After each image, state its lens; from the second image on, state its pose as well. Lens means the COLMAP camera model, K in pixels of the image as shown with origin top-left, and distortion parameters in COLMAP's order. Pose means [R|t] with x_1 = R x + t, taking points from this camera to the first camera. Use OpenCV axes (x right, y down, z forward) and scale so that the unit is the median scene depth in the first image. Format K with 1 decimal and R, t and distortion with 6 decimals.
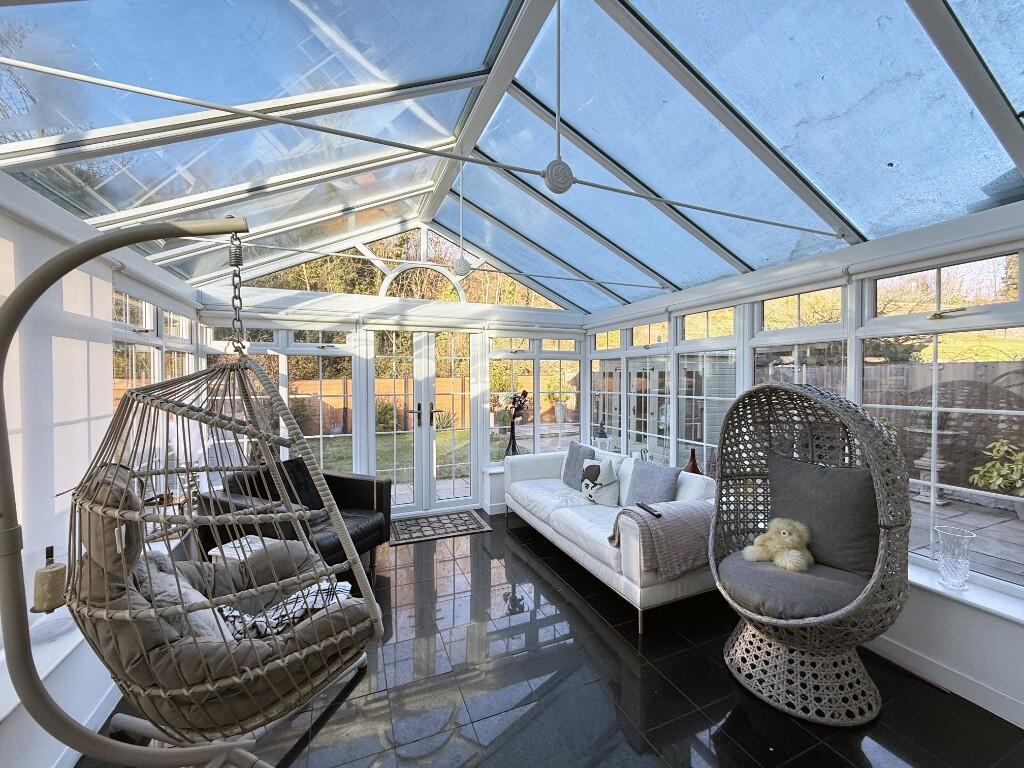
lens RADIAL K [[407.8, 0, 512.6], [0, 407.8, 383.8], [0, 0, 1]] dist [-0.002360, 0.001437]
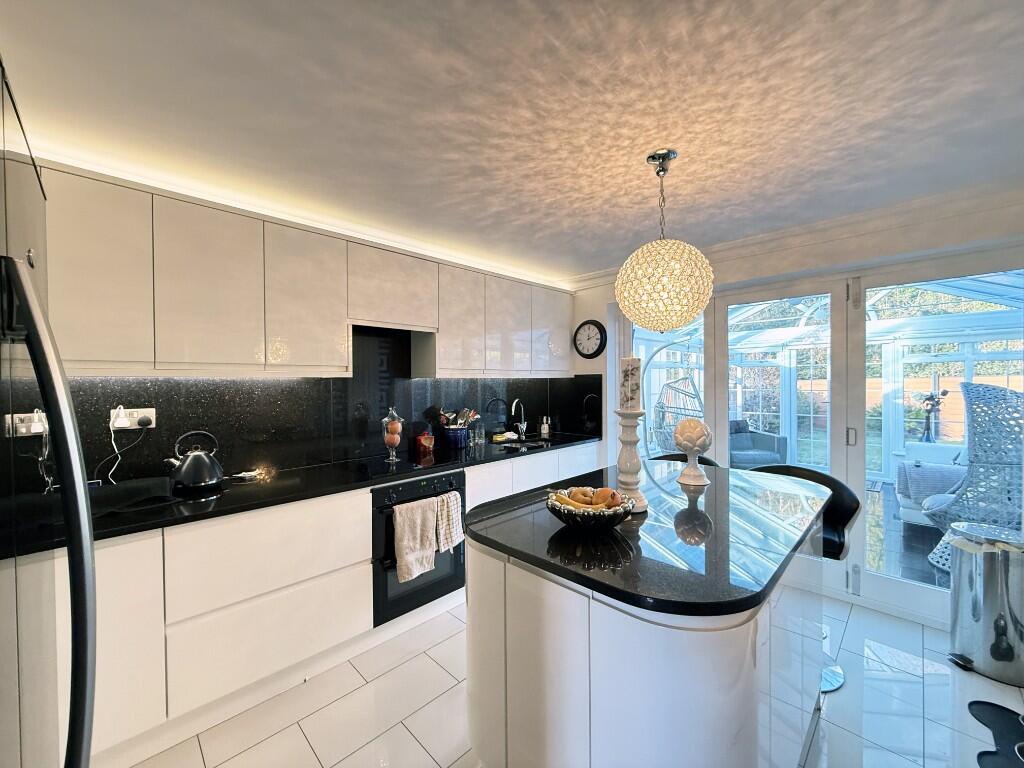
lens RADIAL K [[407.8, 0, 513.5], [0, 407.8, 385.0], [0, 0, 1]] dist [-0.002360, 0.001437]
pose [[0.374366, 0.008118, -0.927245, 0.631940], [-0.003053, 0.999967, 0.007522, -0.003354], [0.927276, 0.000014, 0.374379, -0.521303]]
